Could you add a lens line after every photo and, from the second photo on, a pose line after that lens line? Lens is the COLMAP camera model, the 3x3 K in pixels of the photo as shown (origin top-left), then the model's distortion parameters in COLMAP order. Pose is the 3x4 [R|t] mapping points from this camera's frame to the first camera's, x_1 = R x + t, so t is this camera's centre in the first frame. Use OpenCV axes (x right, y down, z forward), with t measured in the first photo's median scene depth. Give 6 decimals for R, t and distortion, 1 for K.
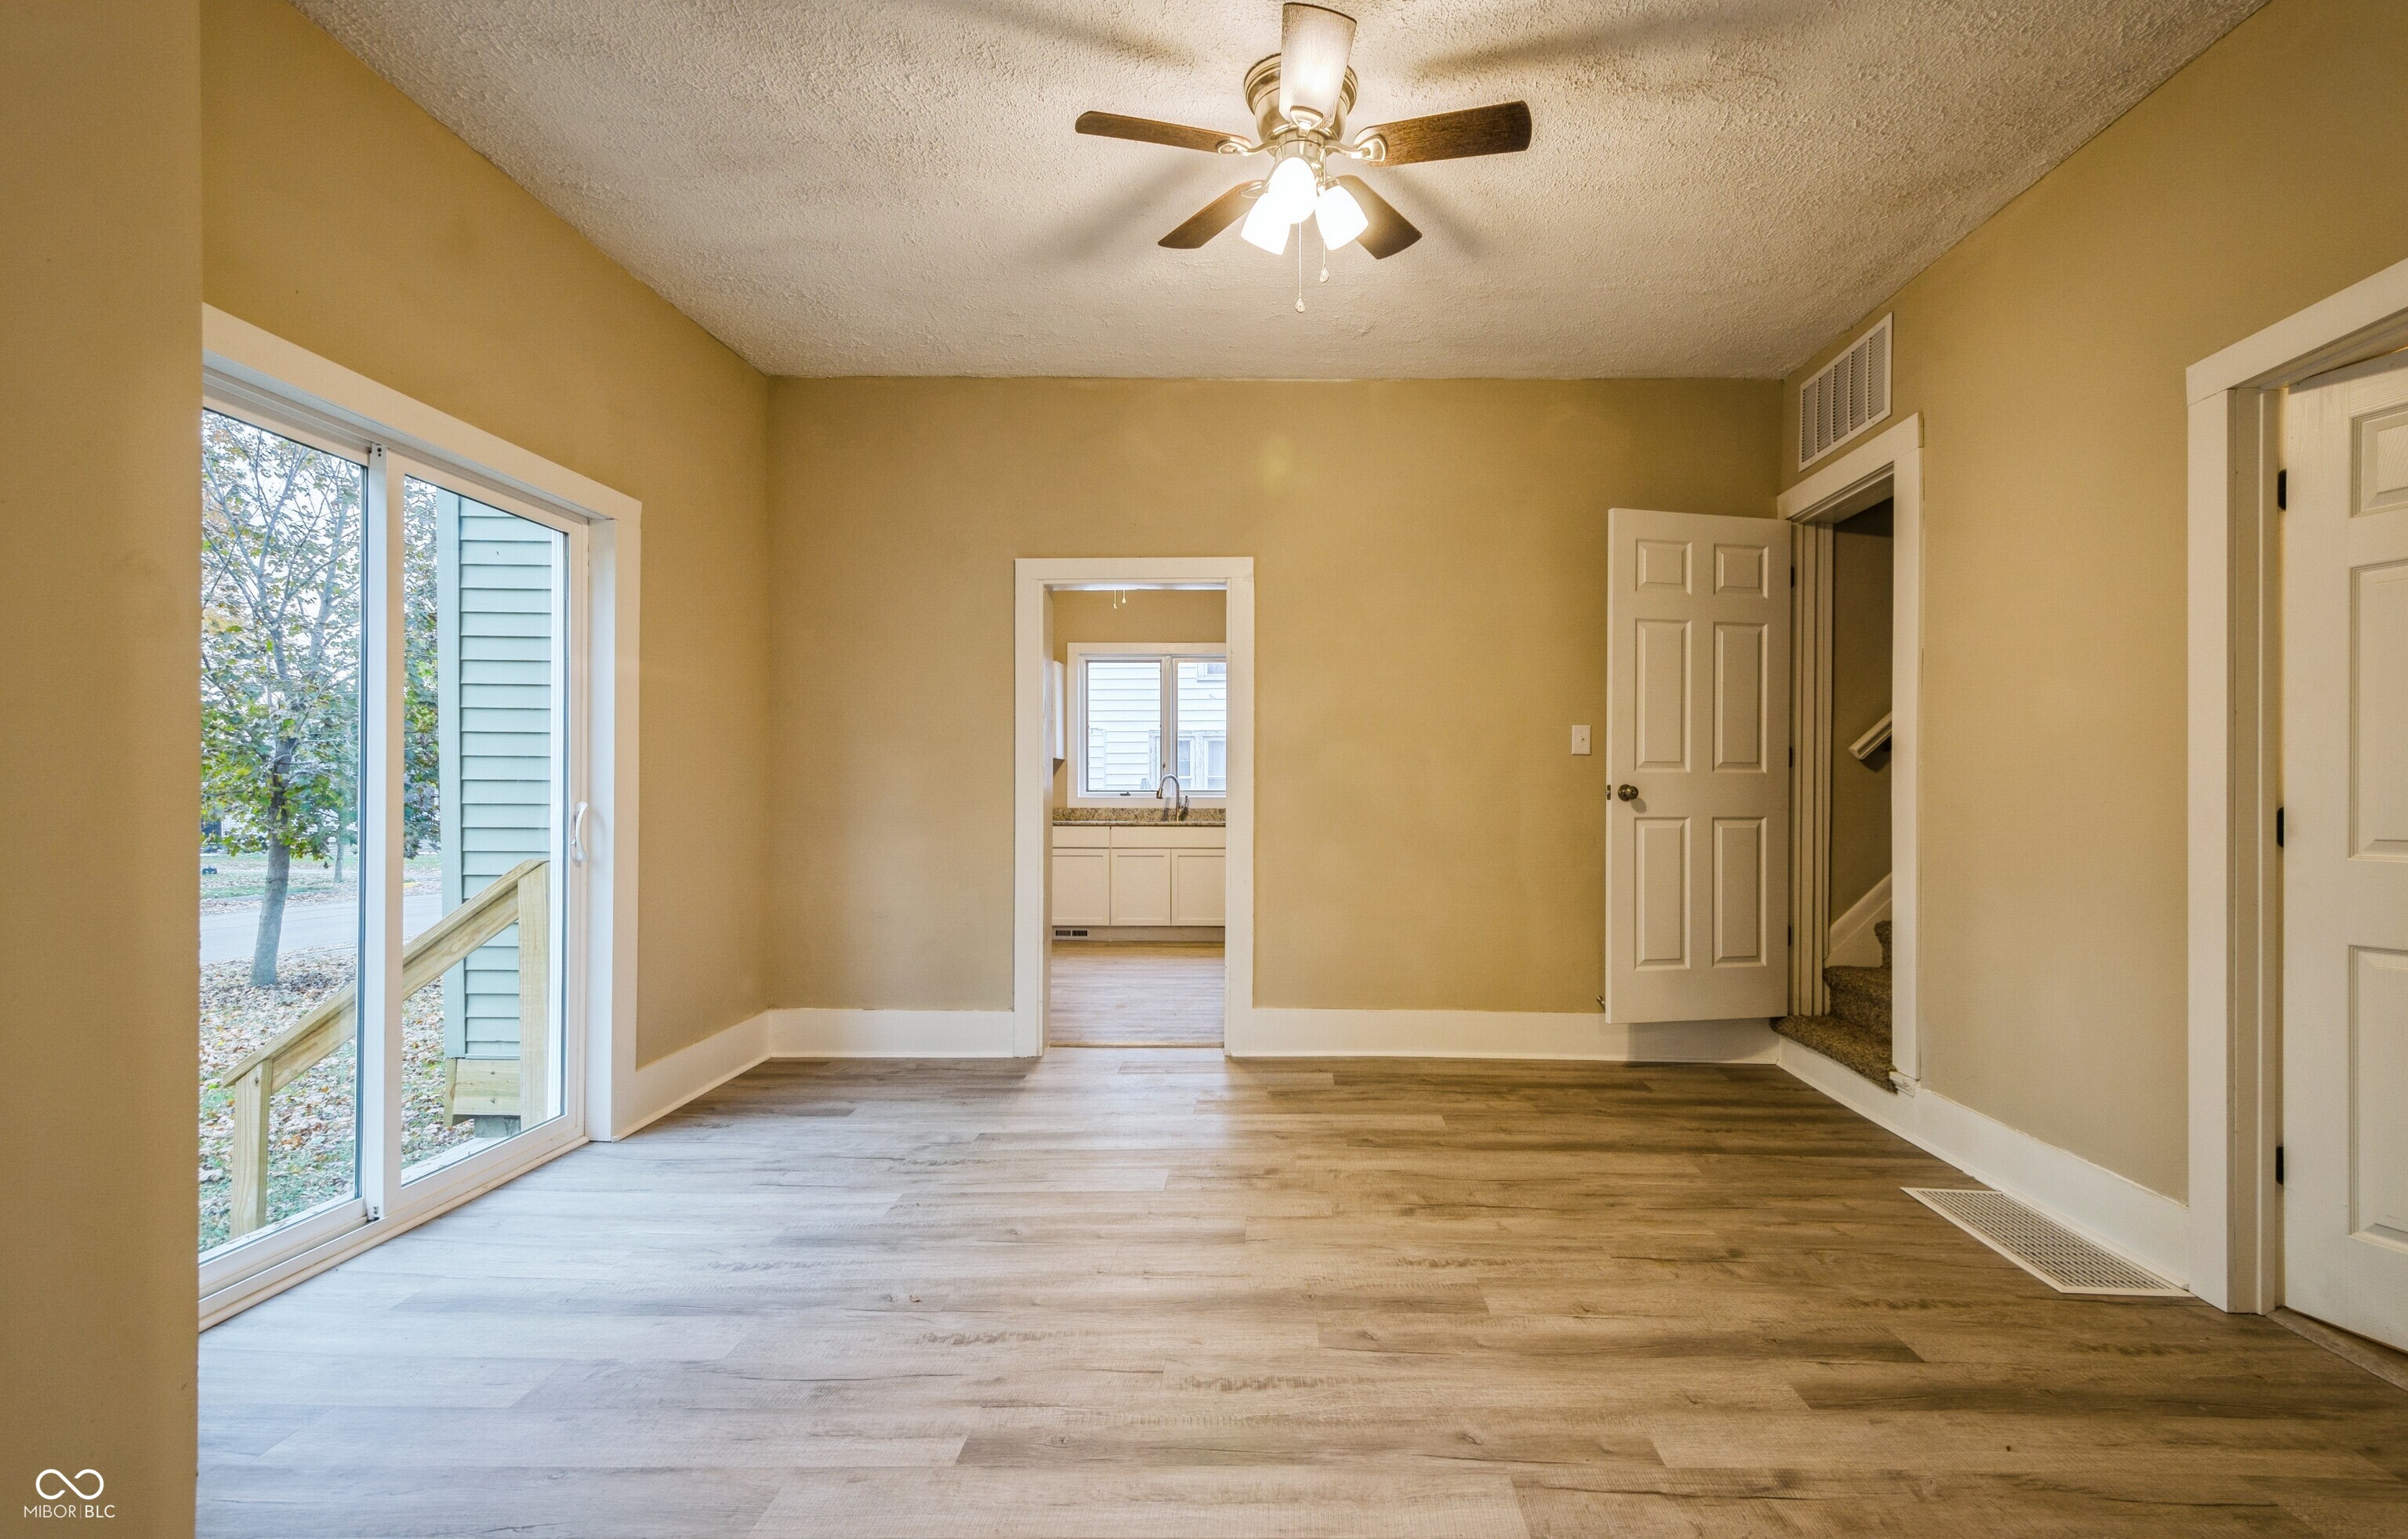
lens RADIAL K [[1107.5, 0, 1248.1], [0, 1107.5, 799.0], [0, 0, 1]] dist [-0.001320, -0.000187]
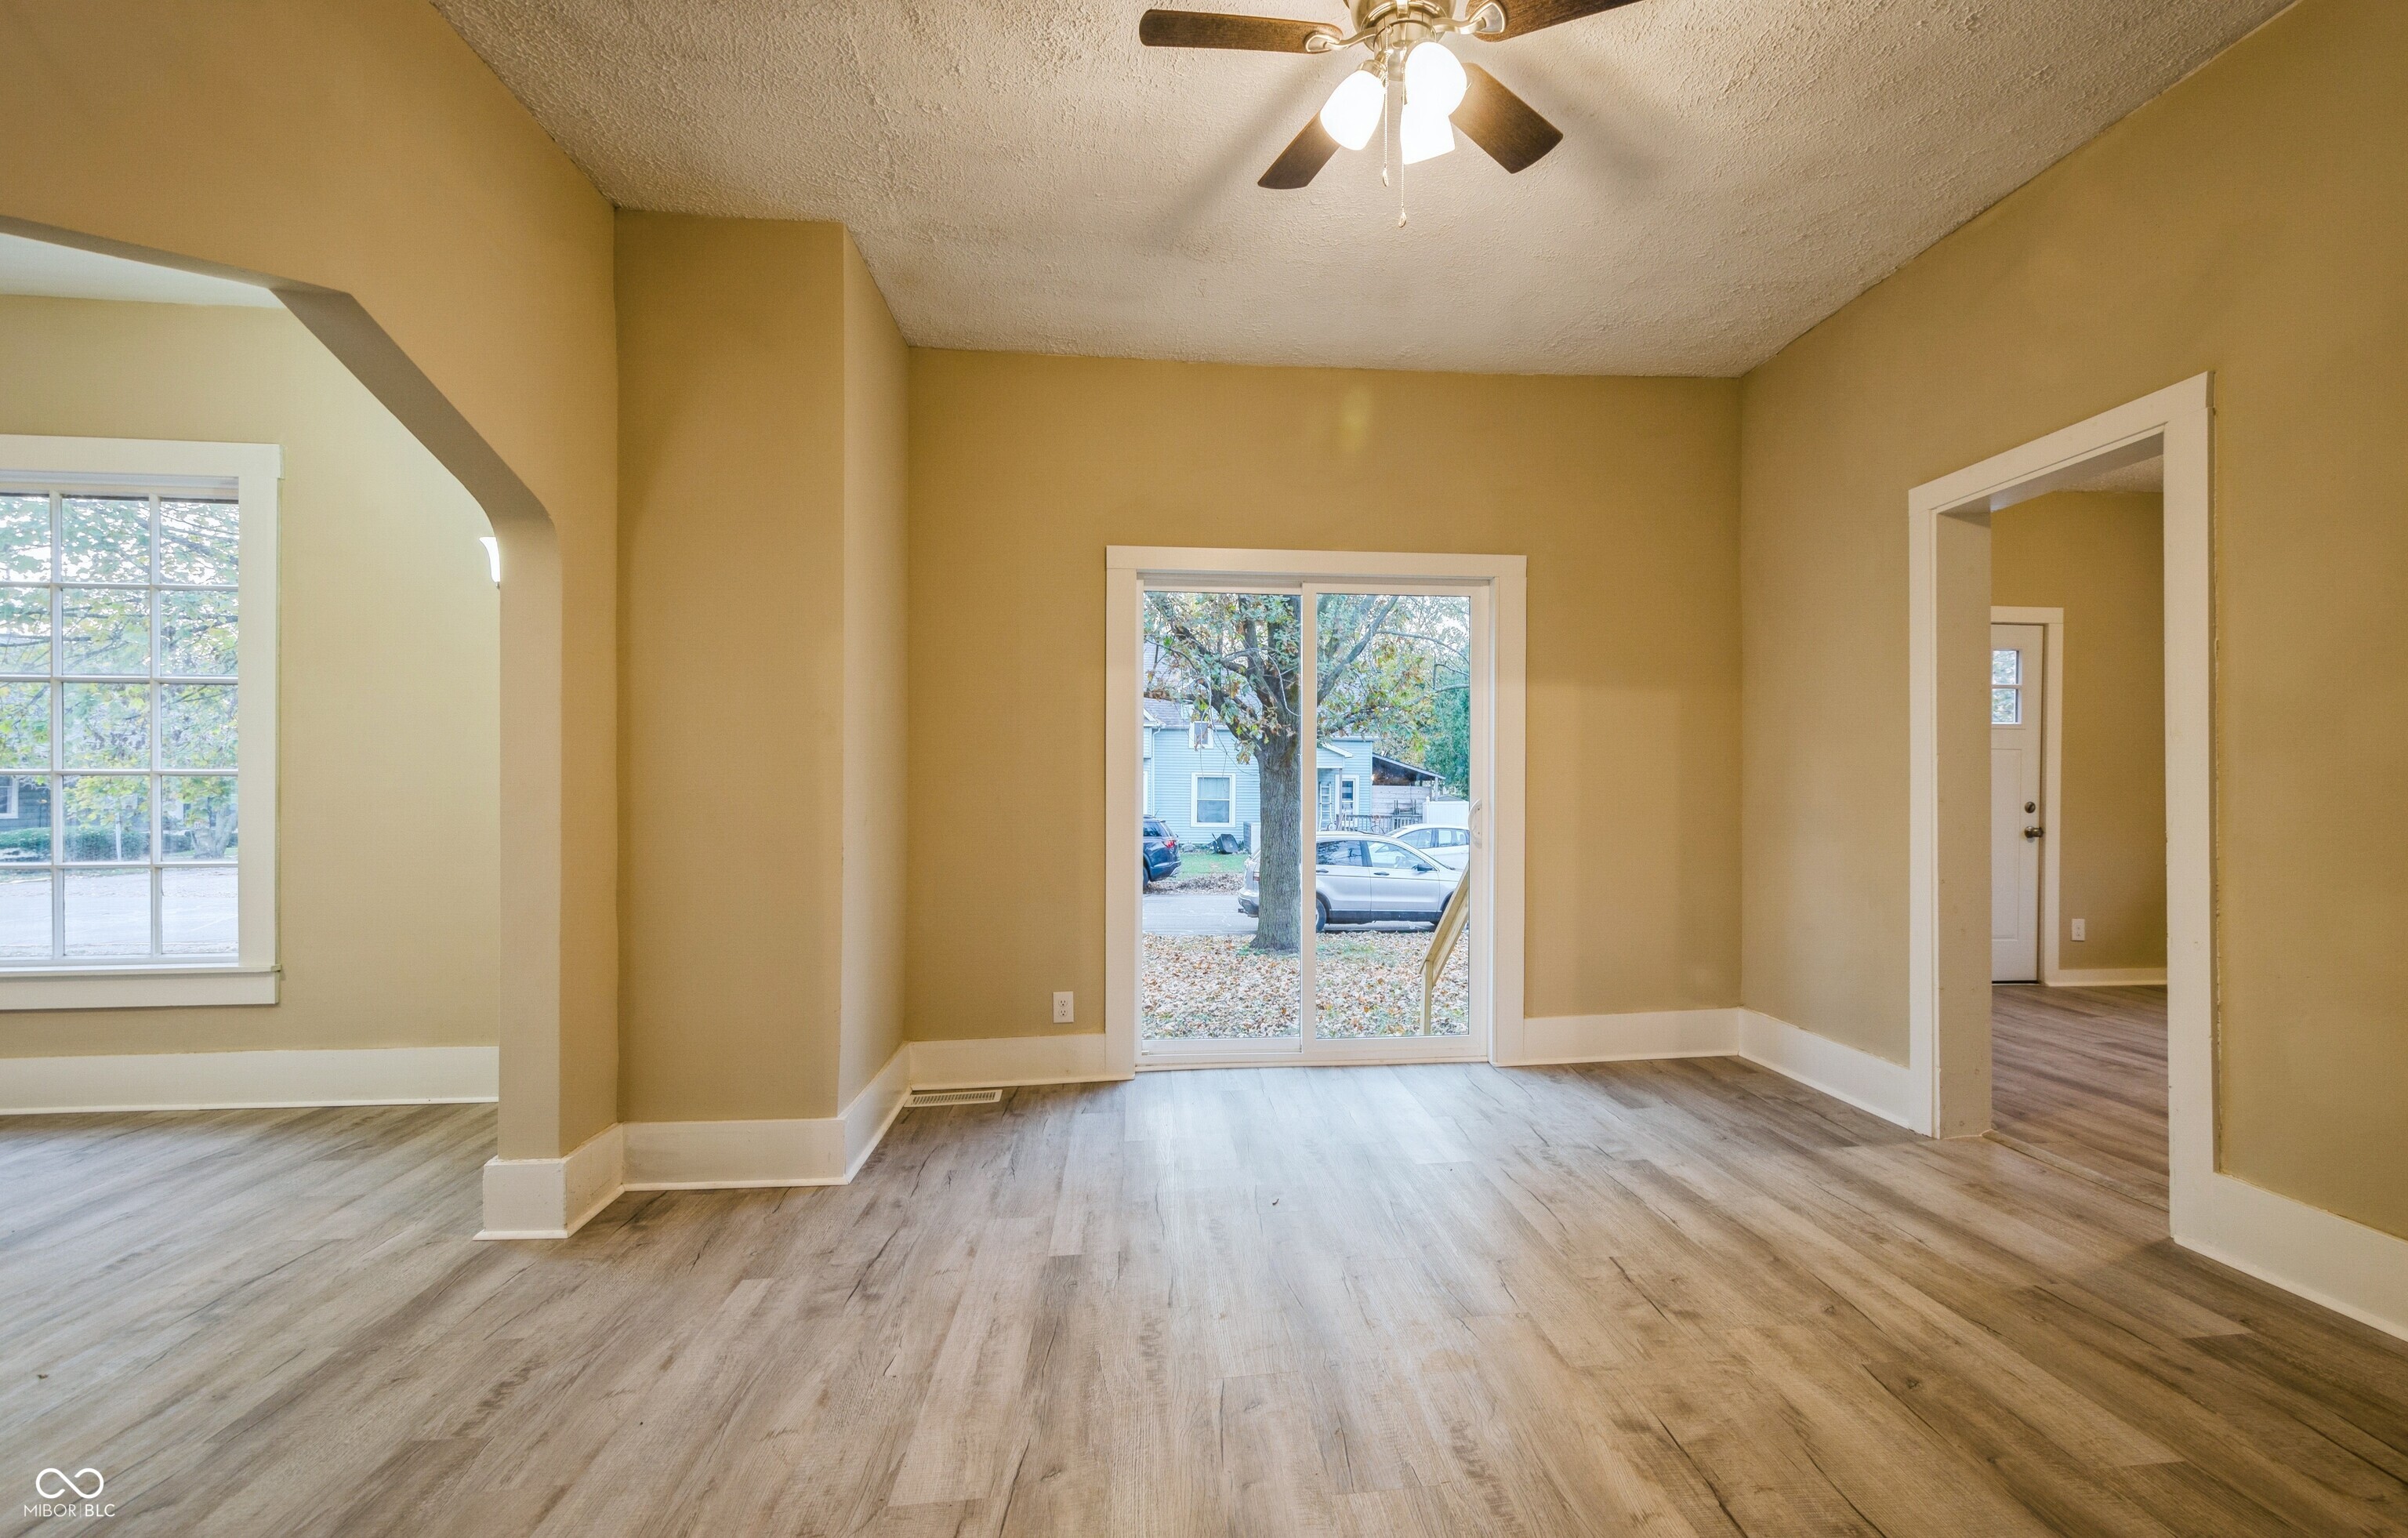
lens RADIAL K [[1074.5, 0, 1258.4], [0, 1074.5, 790.4], [0, 0, 1]] dist [0.009275, 0.000077]
pose [[0.137025, -0.002818, -0.990564, 0.612529], [-0.001468, 0.999994, -0.003048, -0.003598], [0.990566, 0.001872, 0.137020, 0.560277]]
